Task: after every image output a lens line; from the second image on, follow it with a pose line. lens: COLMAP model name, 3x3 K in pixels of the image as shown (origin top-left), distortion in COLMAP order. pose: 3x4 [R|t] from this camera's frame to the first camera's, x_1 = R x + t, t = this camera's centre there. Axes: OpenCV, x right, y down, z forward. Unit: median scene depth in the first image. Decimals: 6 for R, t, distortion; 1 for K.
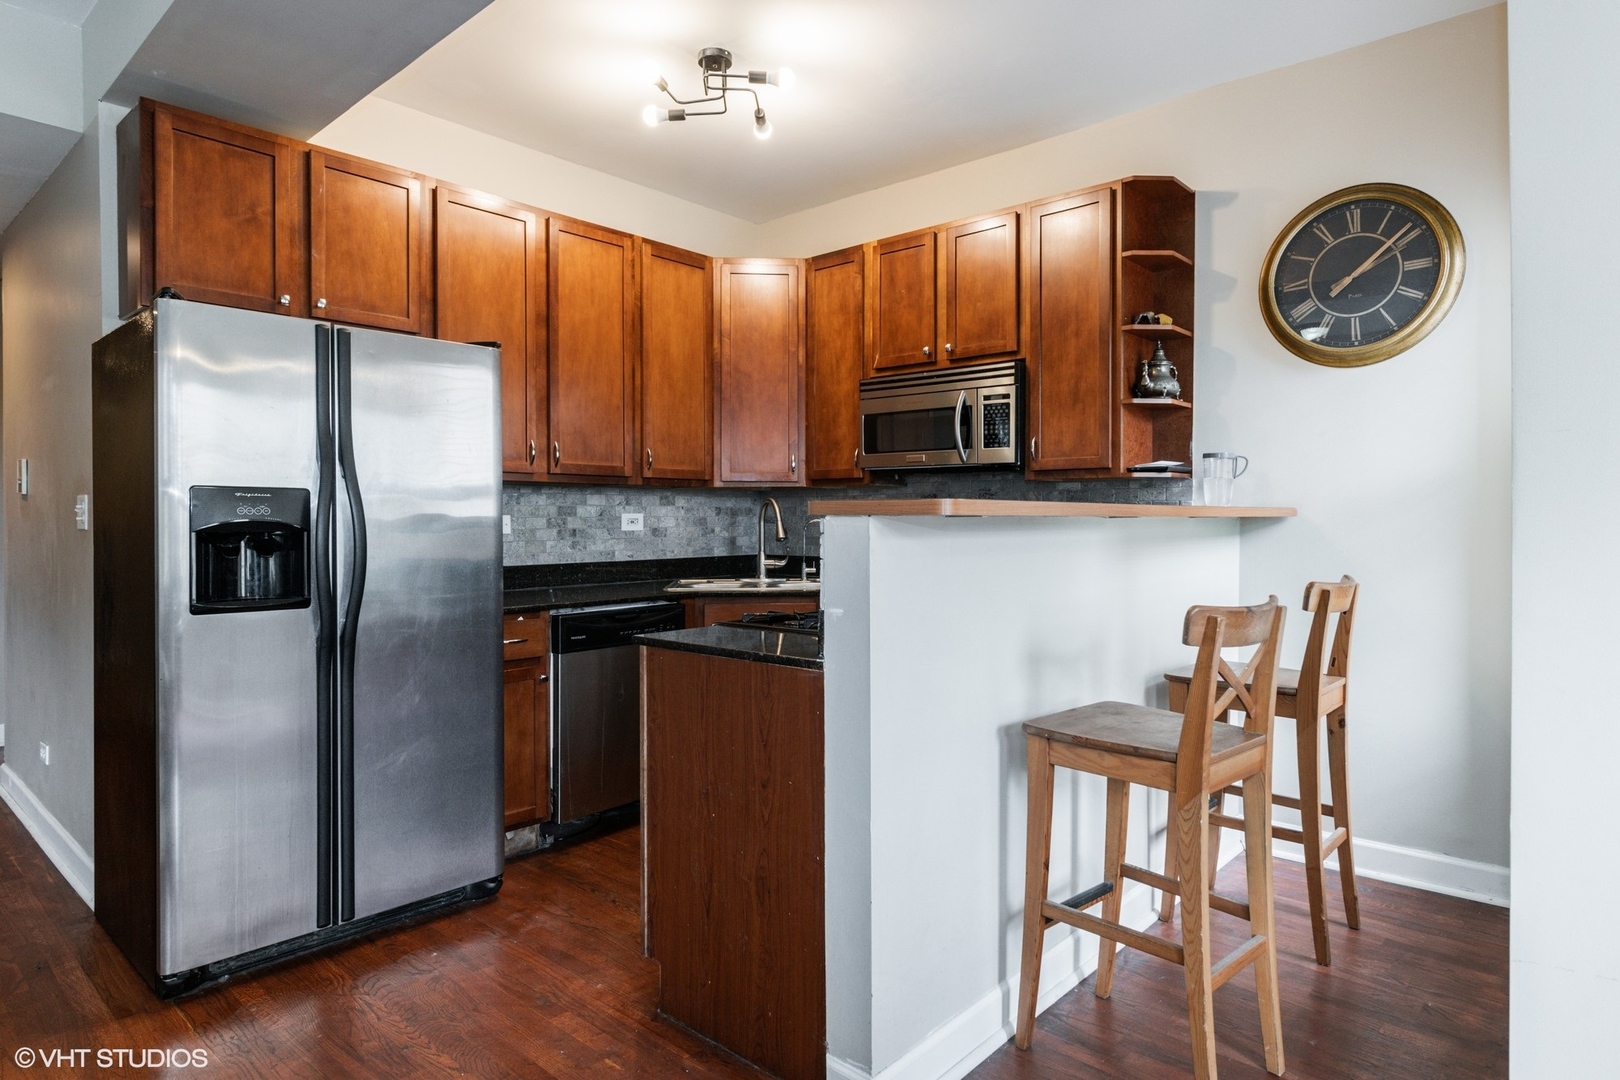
lens RADIAL K [[936.3, 0, 809.1], [0, 936.3, 534.9], [0, 0, 1]] dist [0.006902, 0.000656]
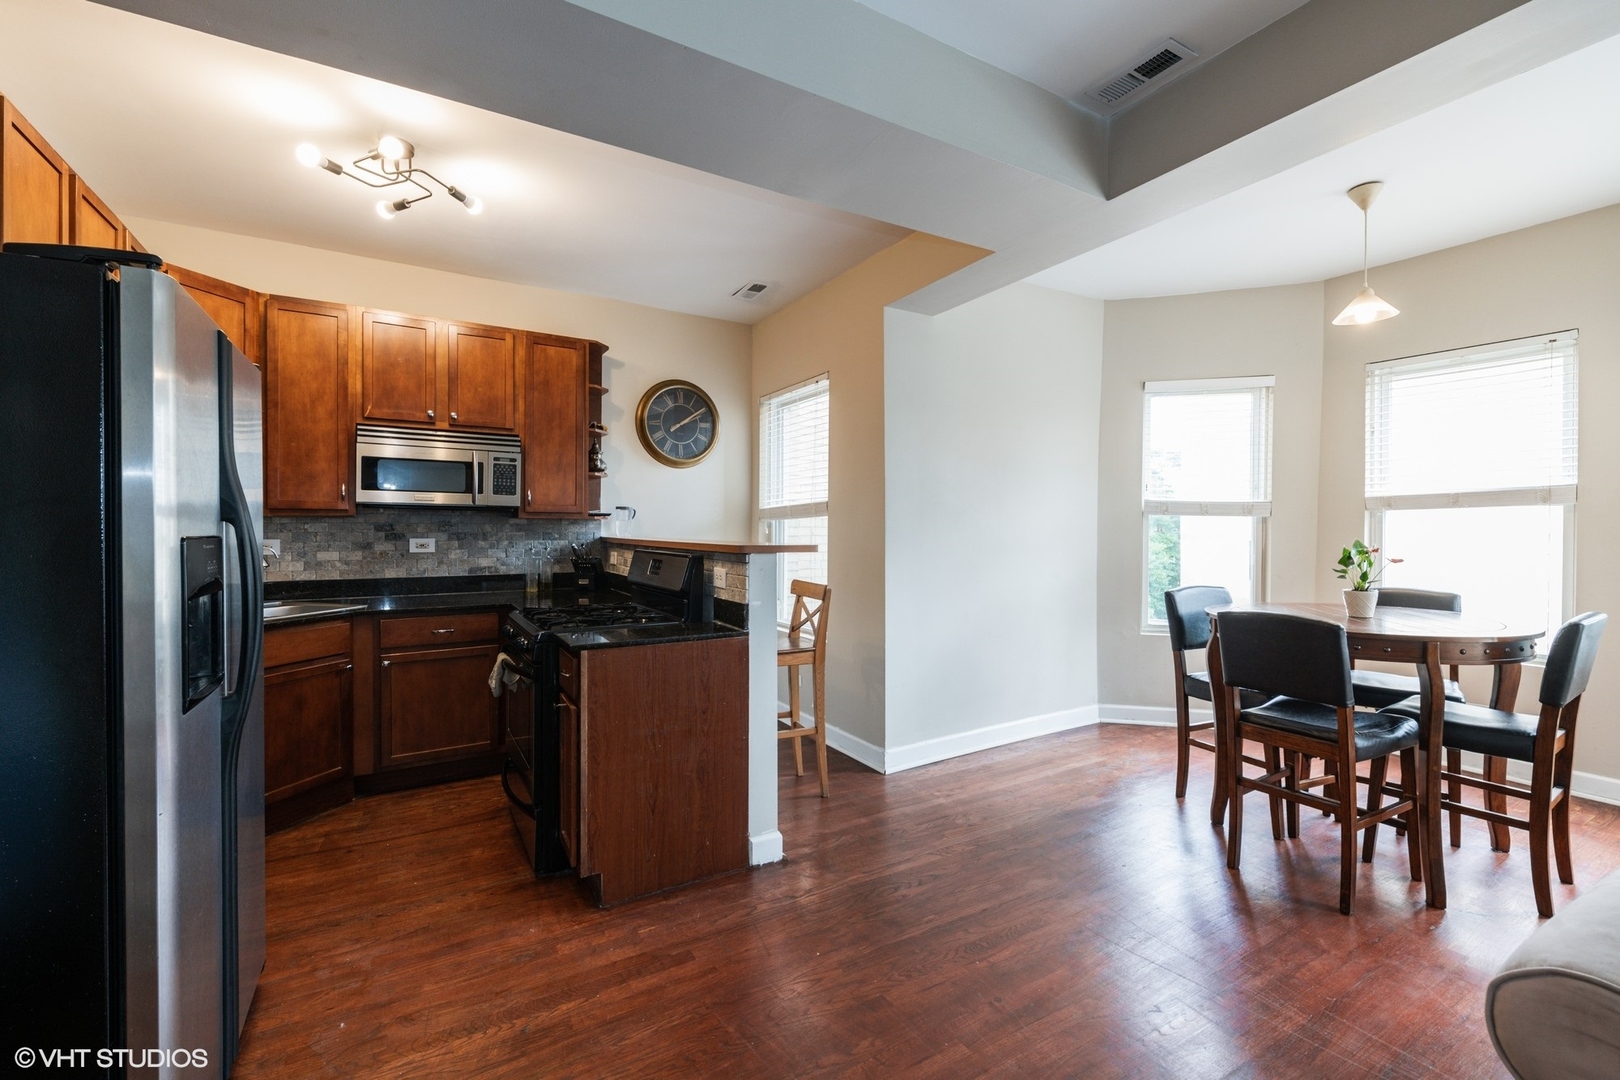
lens RADIAL K [[682.8, 0, 810.0], [0, 682.8, 540.0], [0, 0, 1]] dist [-0.000891, 0.000018]
pose [[0.298259, -0.014744, 0.954371, -0.748334], [0.009873, 0.999875, 0.012361, -0.037832], [-0.954434, 0.005736, 0.298367, 0.282460]]
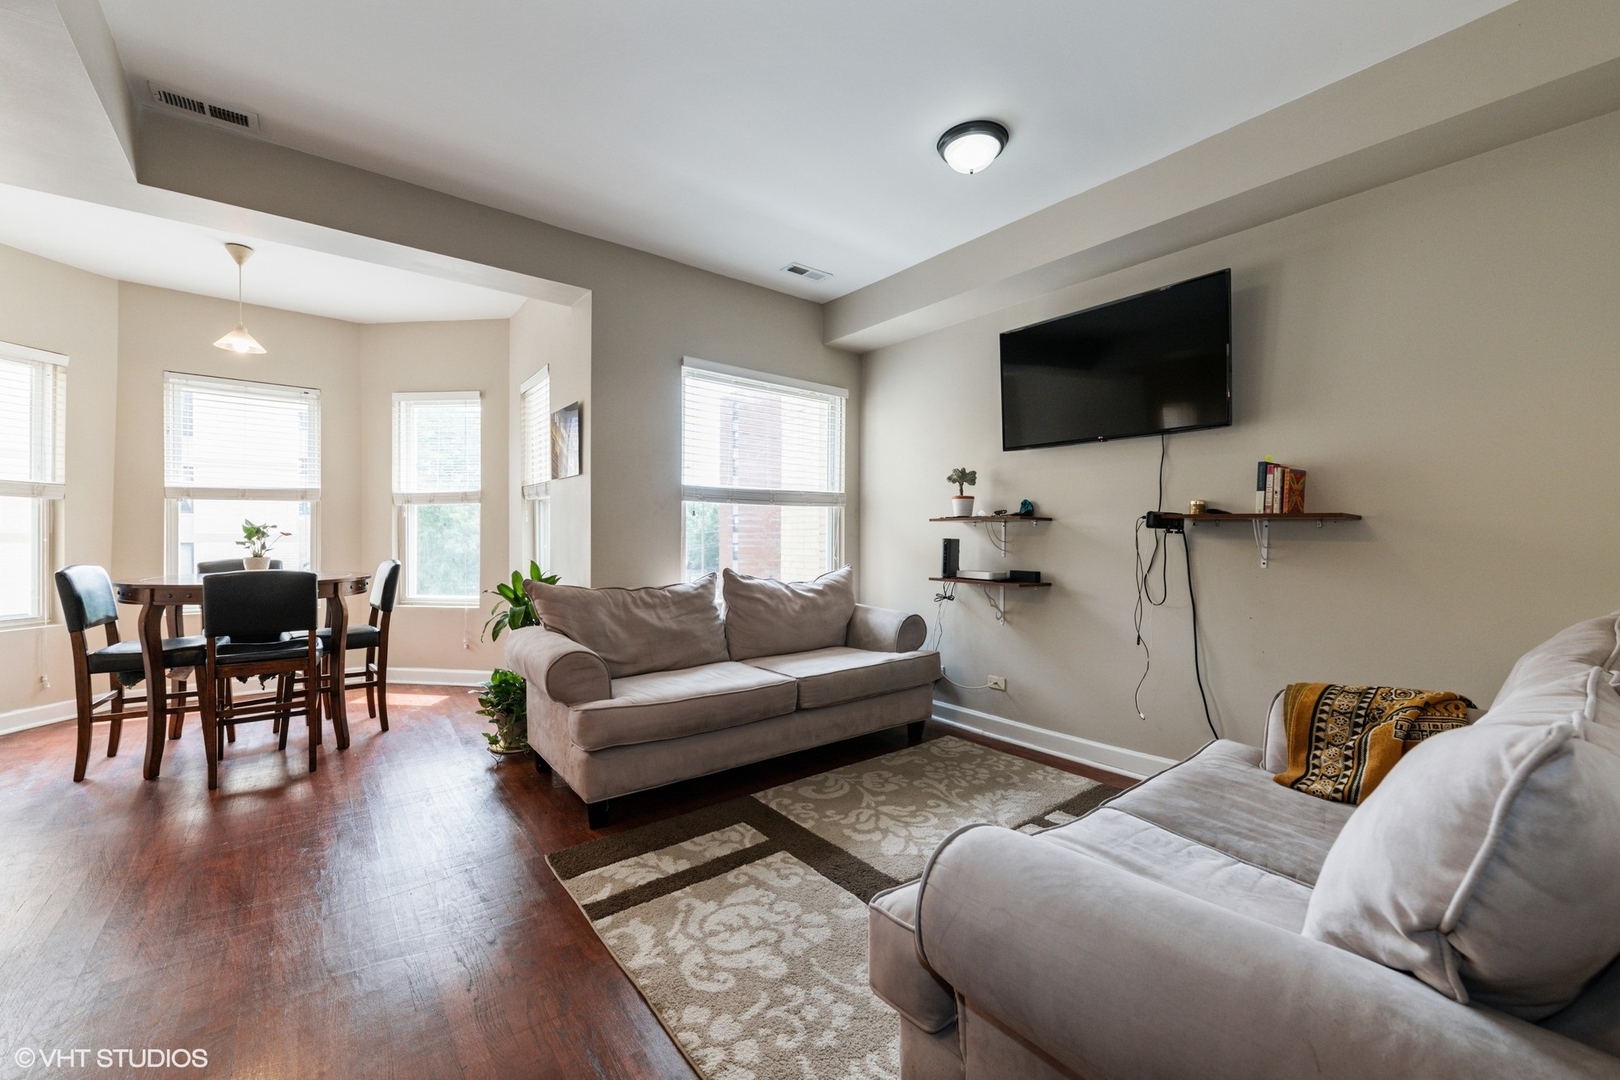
lens RADIAL K [[641.1, 0, 807.2], [0, 641.1, 543.0], [0, 0, 1]] dist [-0.000225, -0.000571]
pose [[-0.986808, -0.006815, 0.161751, -0.805430], [-0.003257, 0.999747, 0.022253, -0.005134], [-0.161861, 0.021433, -0.986581, 0.824481]]
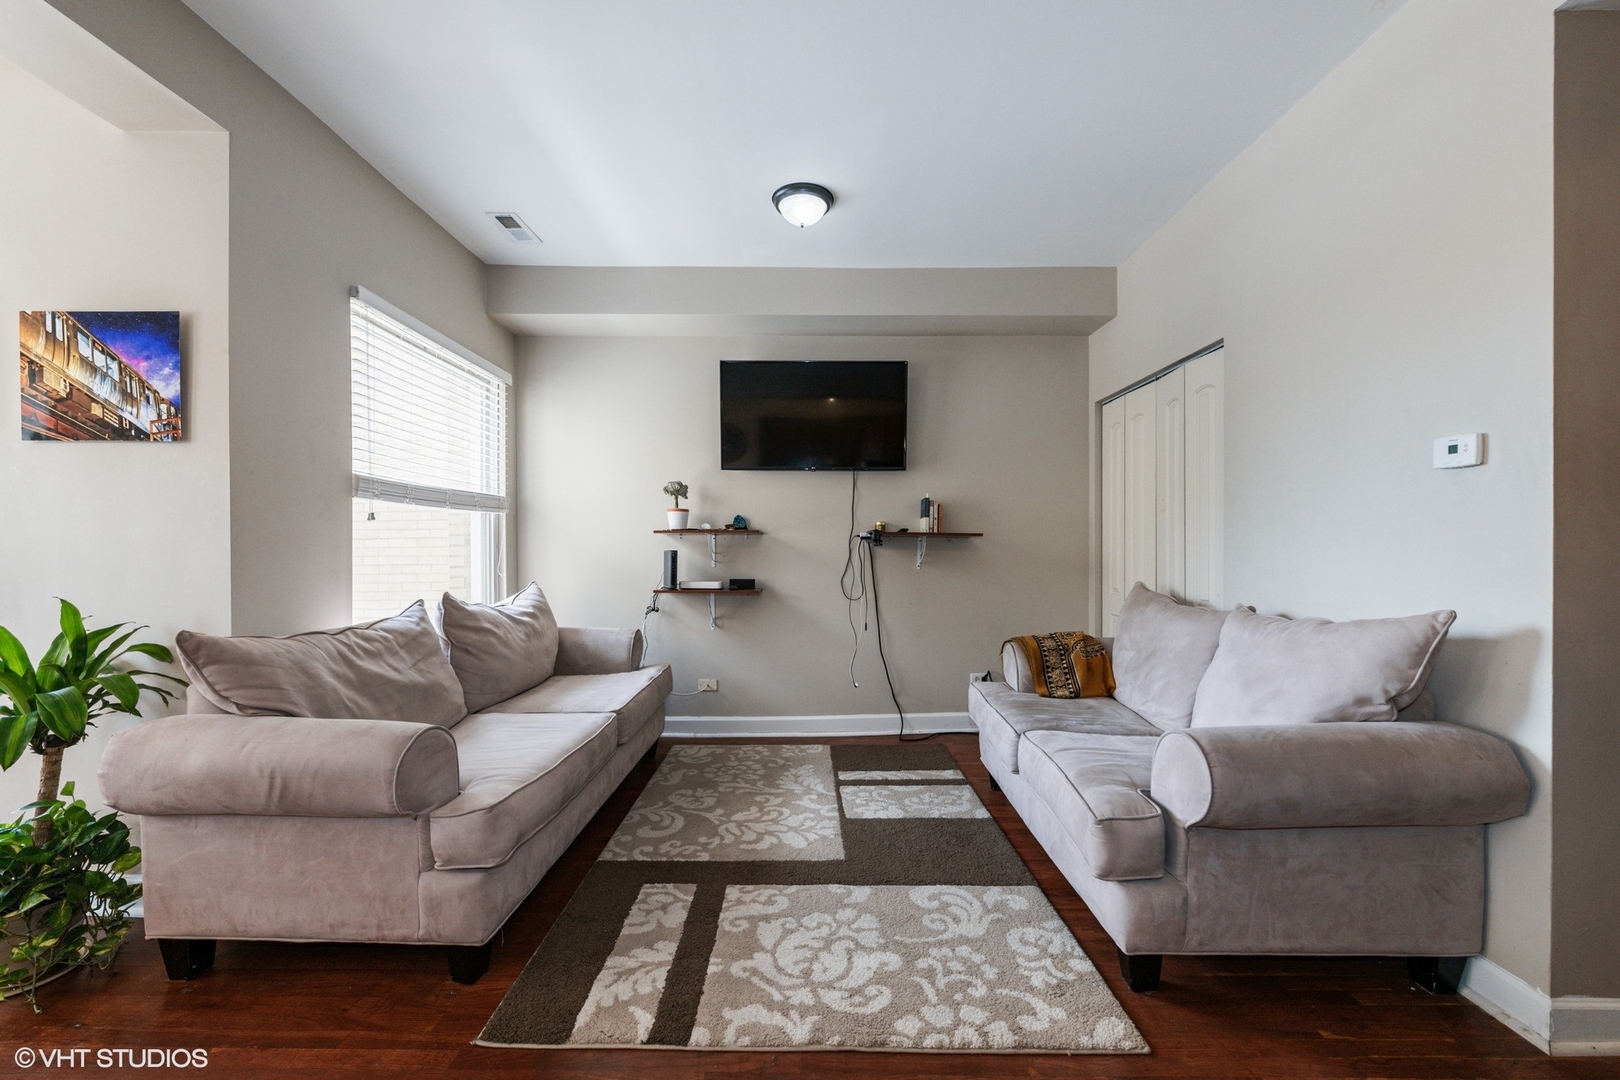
lens RADIAL K [[639.7, 0, 812.2], [0, 639.7, 553.1], [0, 0, 1]] dist [-0.000752, -0.000413]
pose [[-0.739084, 0.003446, -0.673605, -0.246977], [-0.010448, 0.999808, 0.016578, -0.005055], [0.673533, 0.019290, -0.738906, 0.667011]]
